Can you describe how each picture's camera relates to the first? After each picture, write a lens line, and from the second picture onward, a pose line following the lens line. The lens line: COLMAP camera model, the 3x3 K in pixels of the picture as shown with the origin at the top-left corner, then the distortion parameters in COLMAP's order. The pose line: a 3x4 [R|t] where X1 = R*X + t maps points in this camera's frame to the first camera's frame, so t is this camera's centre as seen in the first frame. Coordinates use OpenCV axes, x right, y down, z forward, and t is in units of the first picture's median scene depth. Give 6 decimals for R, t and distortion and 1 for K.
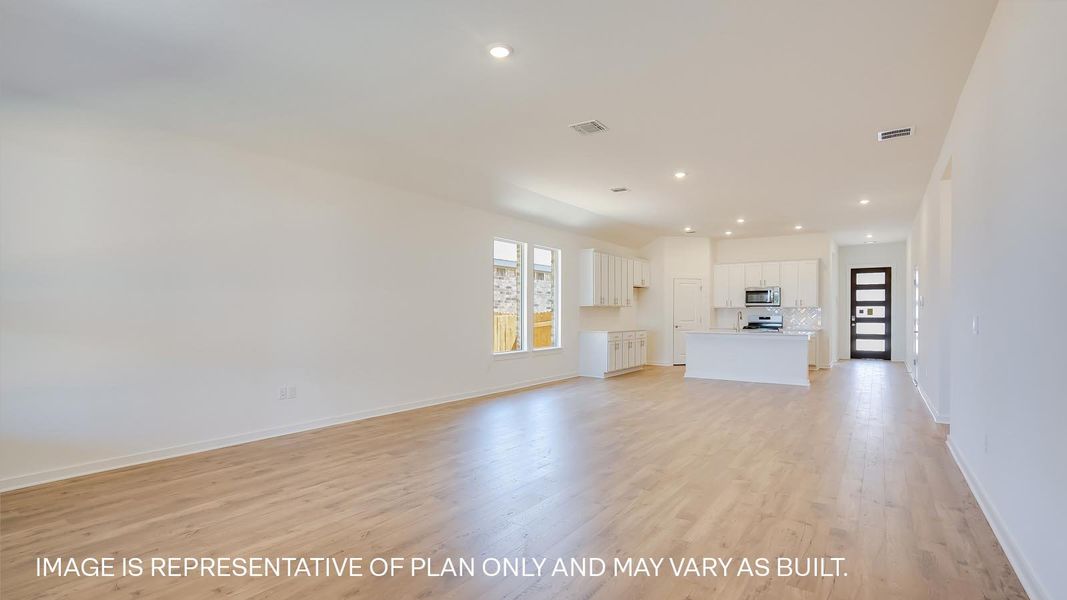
lens RADIAL K [[503.5, 0, 535.7], [0, 503.5, 316.1], [0, 0, 1]] dist [-0.063759, 0.046915]
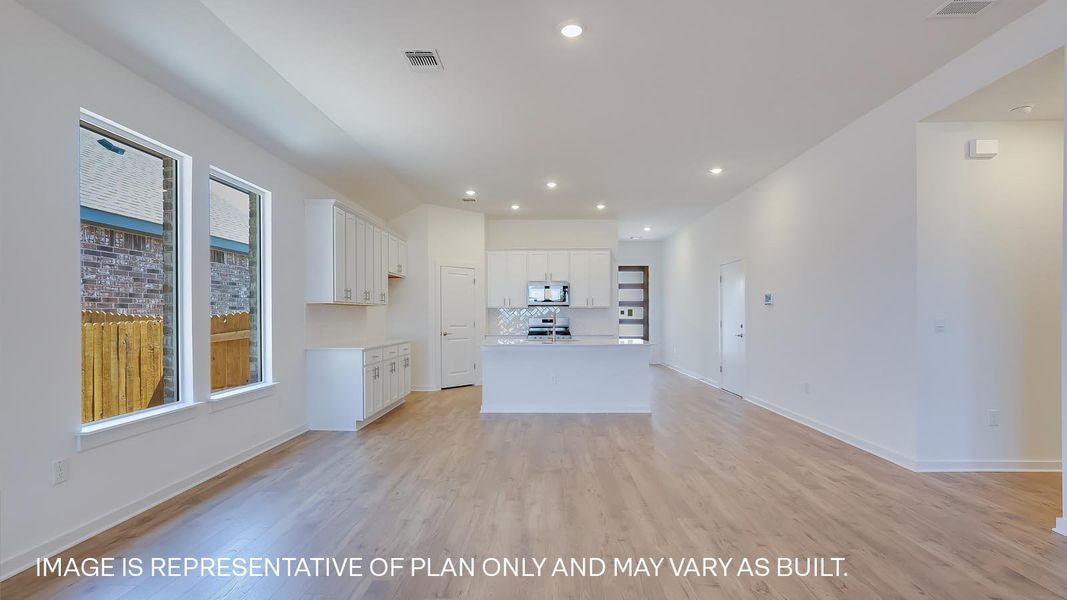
lens RADIAL K [[503.5, 0, 535.7], [0, 503.5, 316.1], [0, 0, 1]] dist [-0.063759, 0.046915]
pose [[0.830416, -0.005738, 0.557114, -0.006525], [0.008141, 0.999965, -0.001836, -0.002305], [-0.557084, 0.006060, 0.830434, 0.356002]]
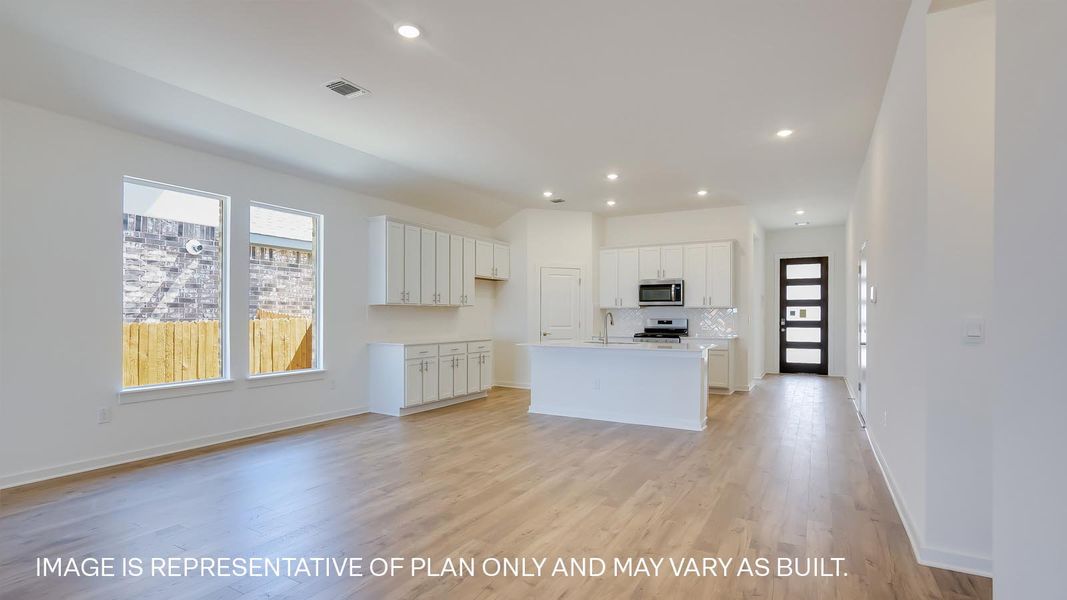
lens RADIAL K [[503.5, 0, 535.7], [0, 503.5, 316.1], [0, 0, 1]] dist [-0.063759, 0.046915]
pose [[0.995972, -0.001075, 0.089658, 0.211821], [0.001550, 0.999985, -0.005238, -0.001215], [-0.089651, 0.005356, 0.995959, 0.291603]]
